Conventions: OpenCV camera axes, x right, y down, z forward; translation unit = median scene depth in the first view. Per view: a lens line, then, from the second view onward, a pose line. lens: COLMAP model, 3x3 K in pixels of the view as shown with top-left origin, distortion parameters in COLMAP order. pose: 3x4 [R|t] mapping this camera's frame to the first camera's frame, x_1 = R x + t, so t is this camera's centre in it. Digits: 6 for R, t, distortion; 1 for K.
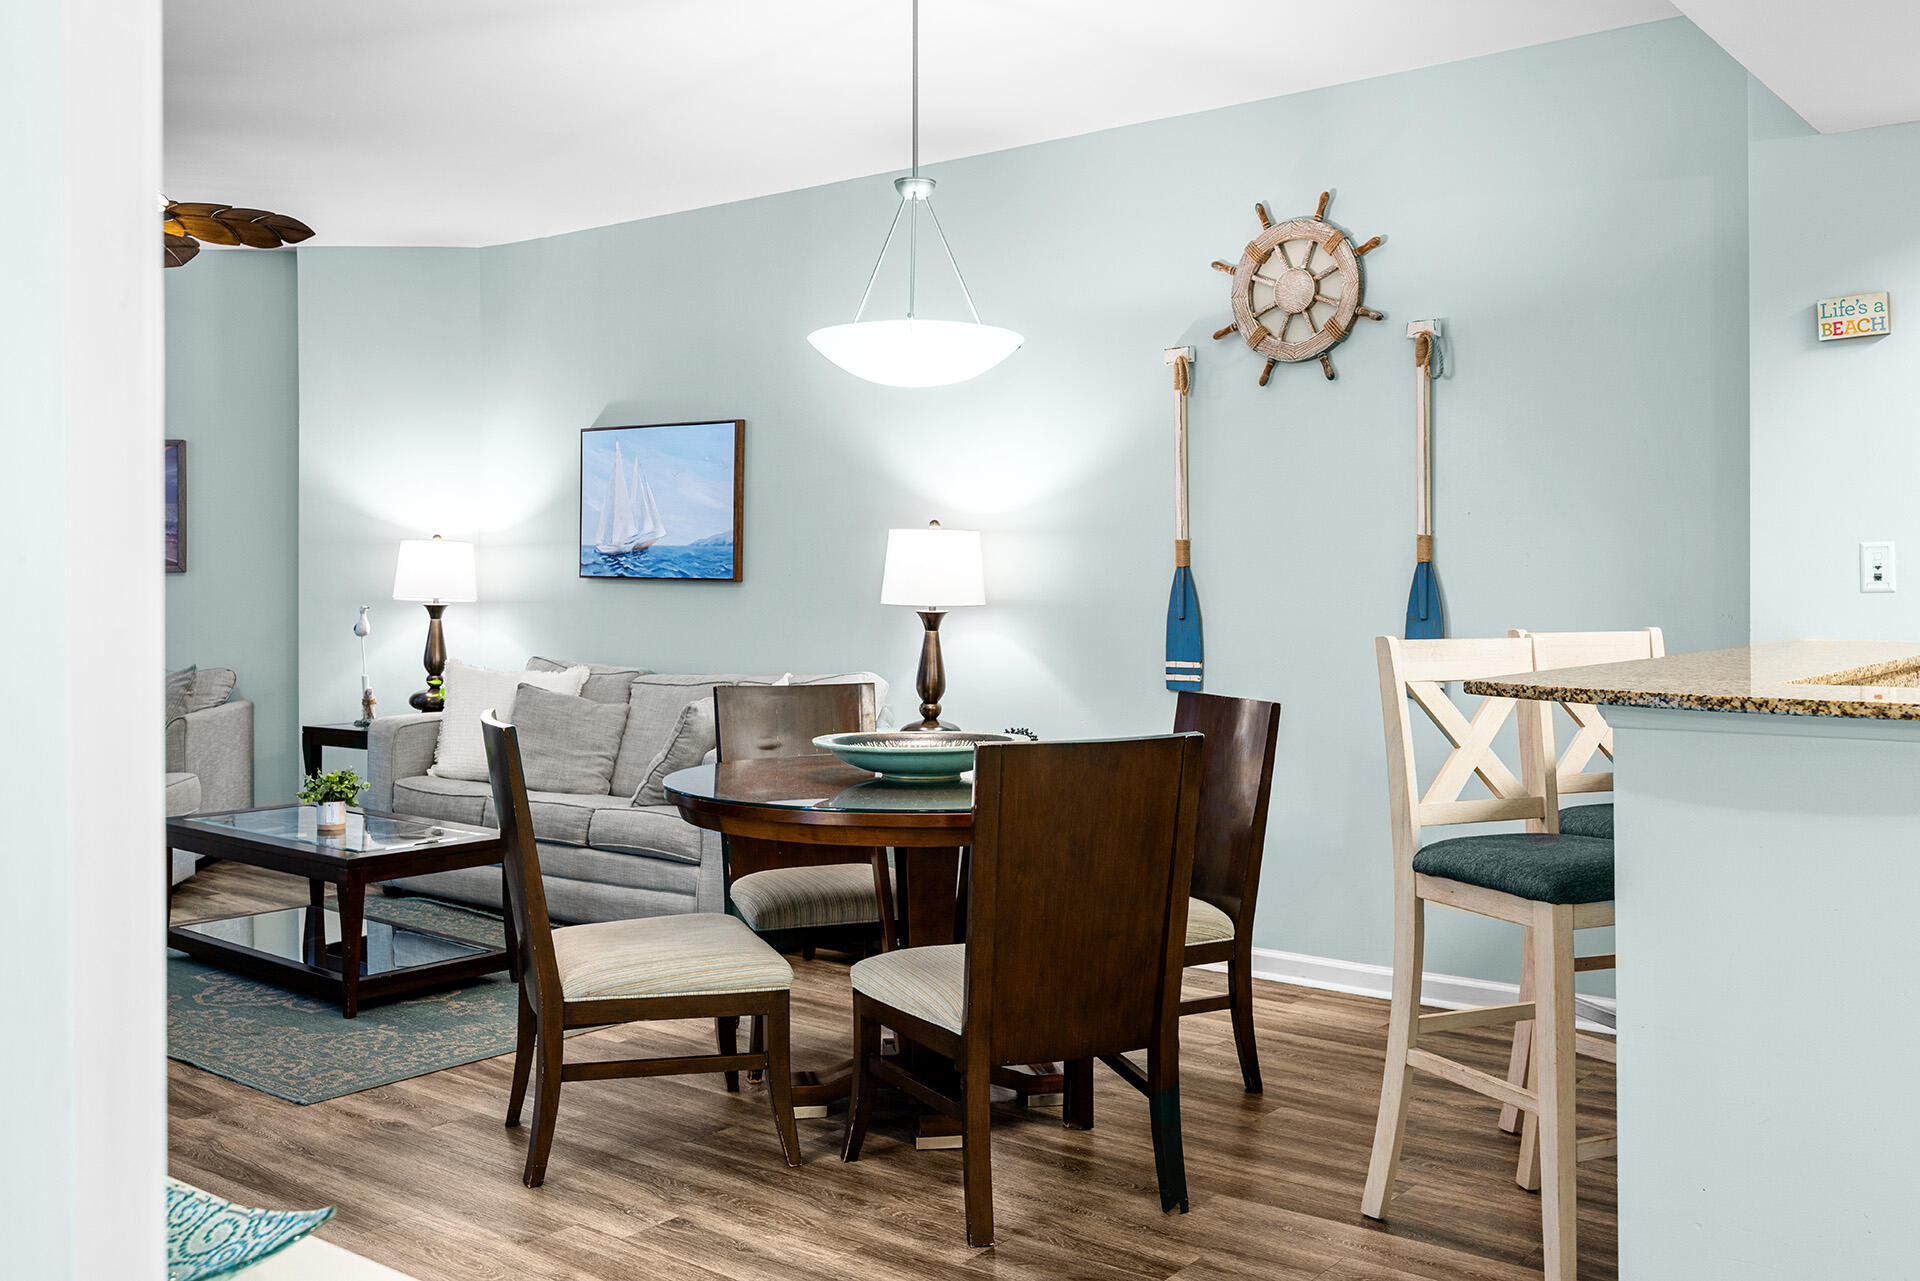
lens RADIAL K [[1700.4, 0, 961.1], [0, 1700.4, 593.0], [0, 0, 1]] dist [-0.005206, -0.001729]
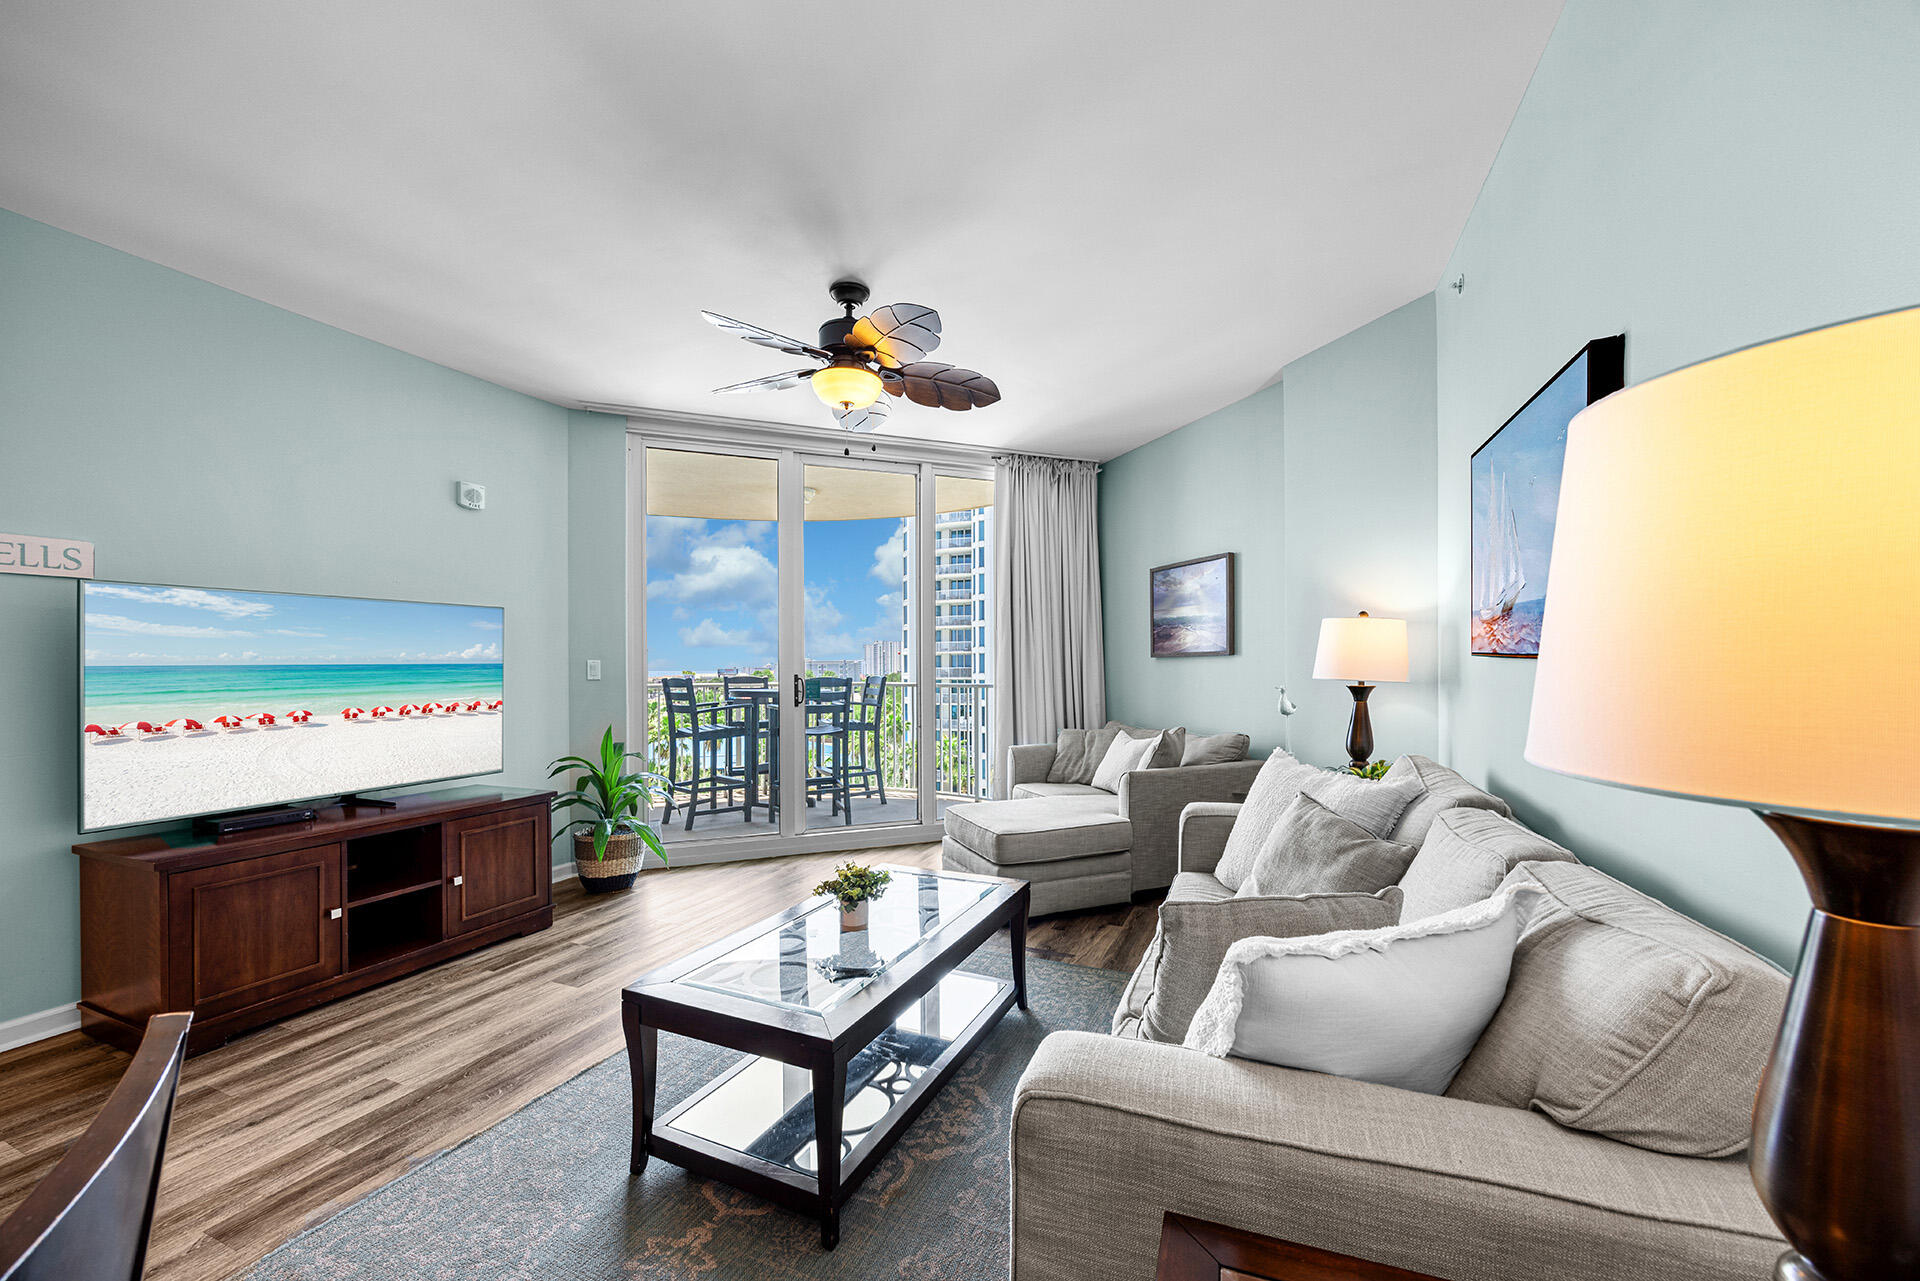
lens RADIAL K [[734.6, 0, 956.9], [0, 734.6, 672.4], [0, 0, 1]] dist [-0.001361, -0.000067]
pose [[0.248315, 0.005102, -0.968666, 0.027443], [0.001949, 0.999981, 0.005767, -0.003408], [0.968677, -0.003320, 0.248300, 0.684999]]
